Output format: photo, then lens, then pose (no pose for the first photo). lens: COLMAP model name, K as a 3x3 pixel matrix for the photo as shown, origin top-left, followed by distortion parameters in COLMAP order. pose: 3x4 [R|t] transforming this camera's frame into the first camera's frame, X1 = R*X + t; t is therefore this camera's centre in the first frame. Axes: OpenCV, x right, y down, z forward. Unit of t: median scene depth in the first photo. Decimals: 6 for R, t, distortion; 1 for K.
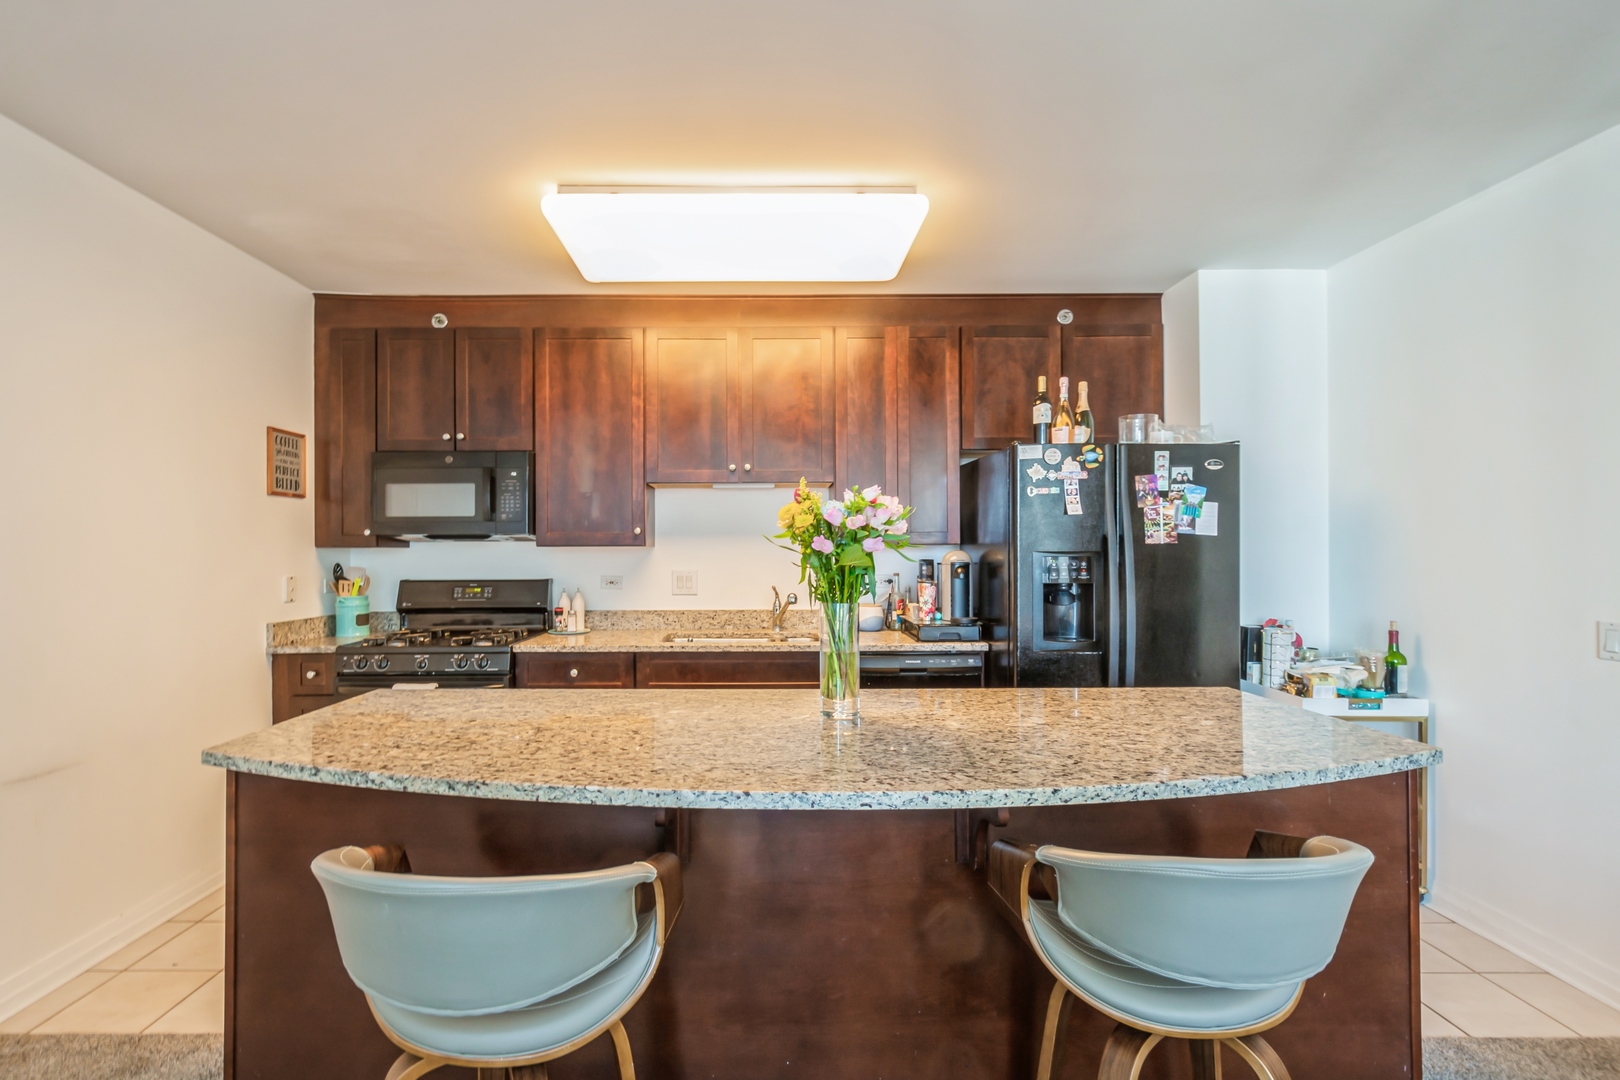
lens RADIAL K [[707.6, 0, 780.2], [0, 707.6, 546.8], [0, 0, 1]] dist [0.008202, 0.000521]
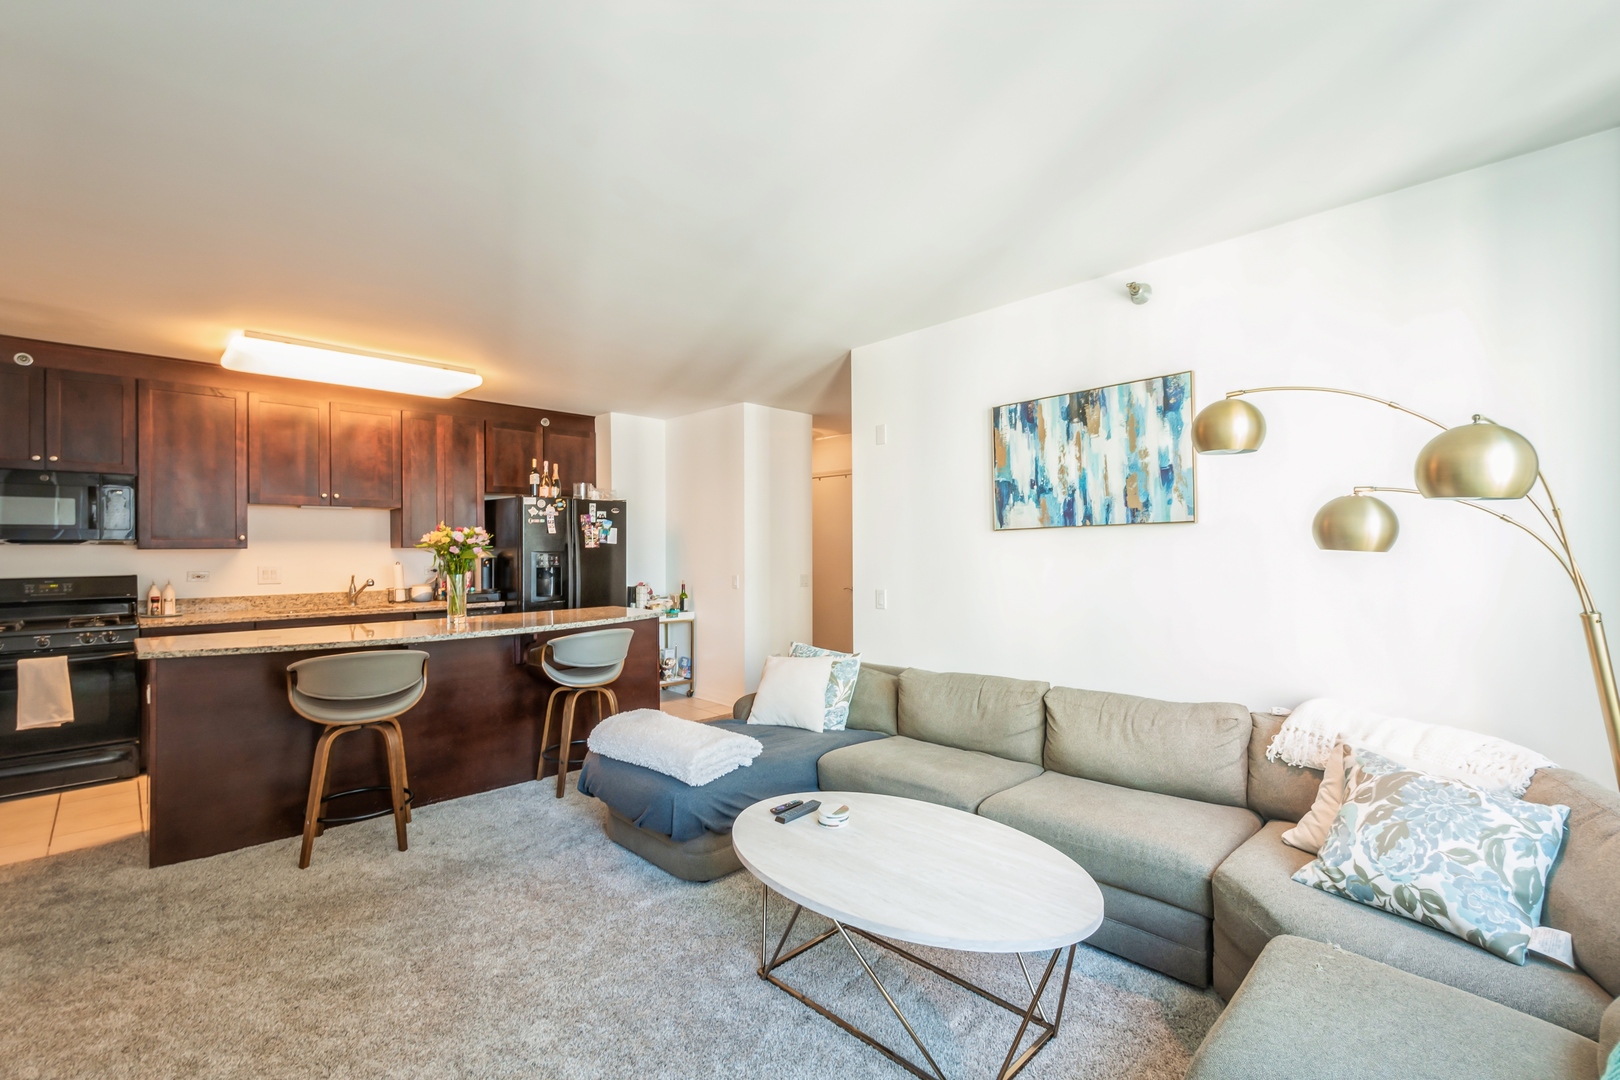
lens RADIAL K [[707.6, 0, 815.9], [0, 707.6, 549.9], [0, 0, 1]] dist [0.008202, 0.000521]
pose [[0.717462, -0.002953, 0.696592, -0.407572], [-0.003293, 0.999965, 0.007631, -0.014370], [-0.696590, -0.007768, 0.717427, -0.877533]]
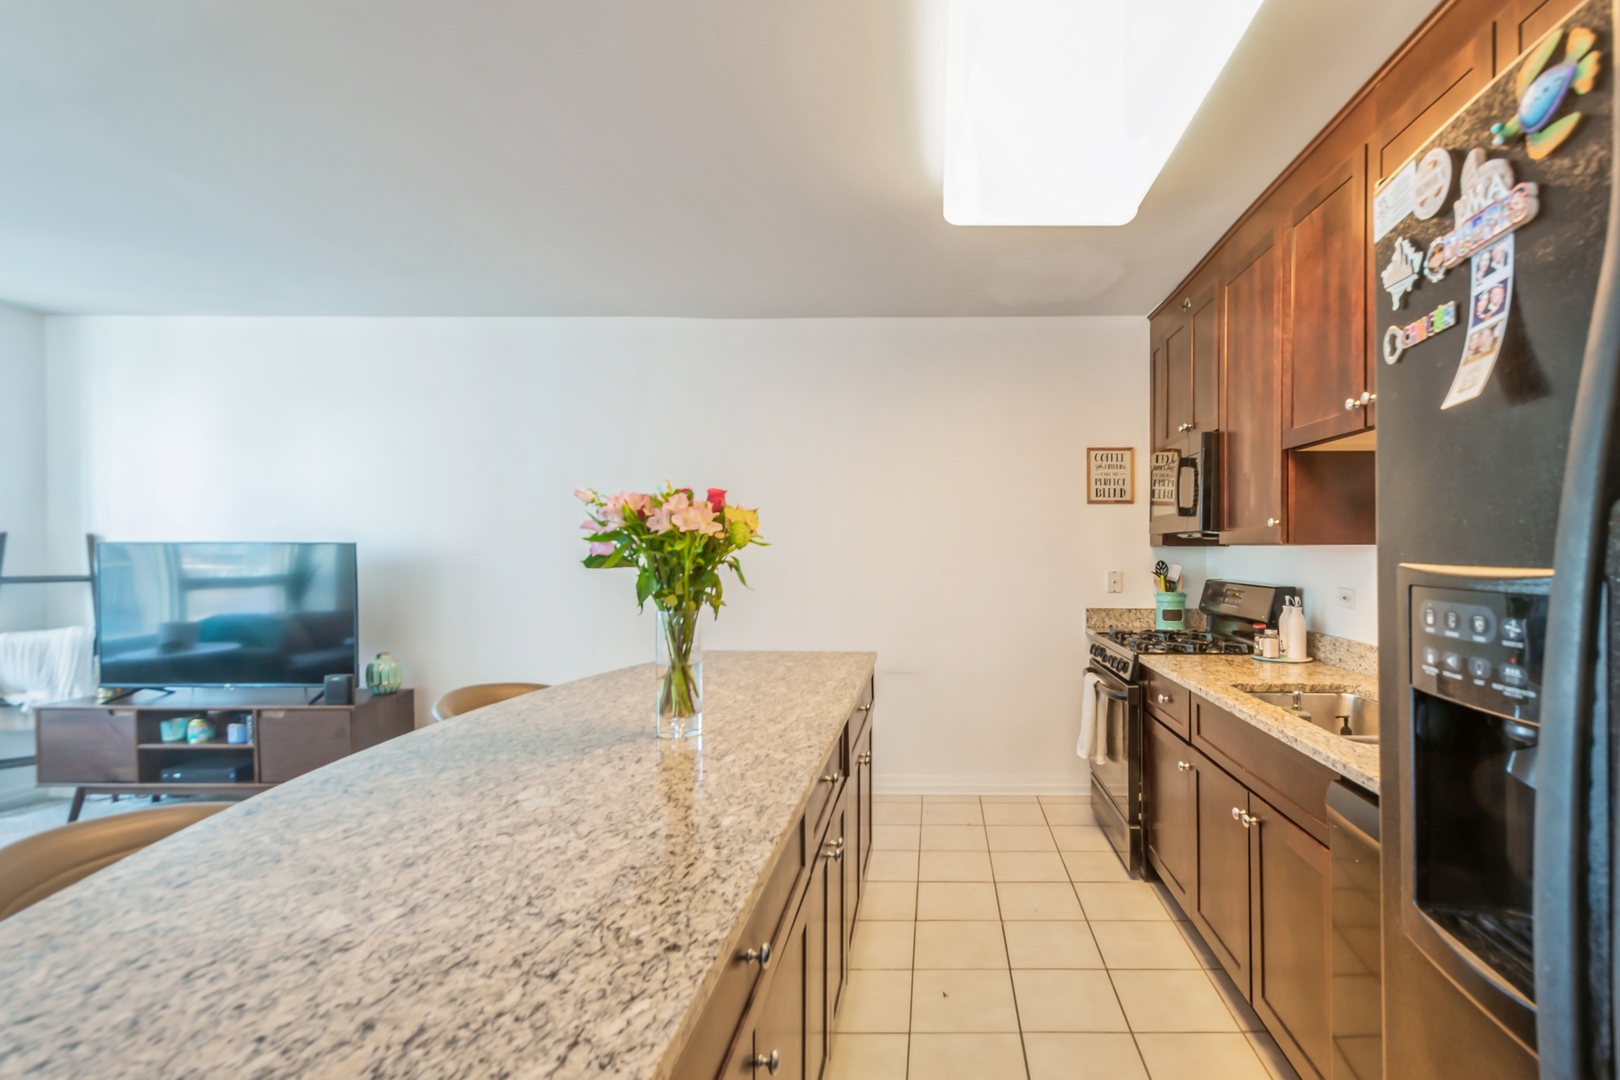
lens RADIAL K [[756.1, 0, 929.9], [0, 756.1, 552.7], [0, 0, 1]] dist [0.008580, -0.000332]
pose [[-0.016337, 0.008662, -0.999829, 0.596850], [0.007057, 0.999939, 0.008548, -0.001491], [0.999842, -0.006916, -0.016397, 0.753090]]
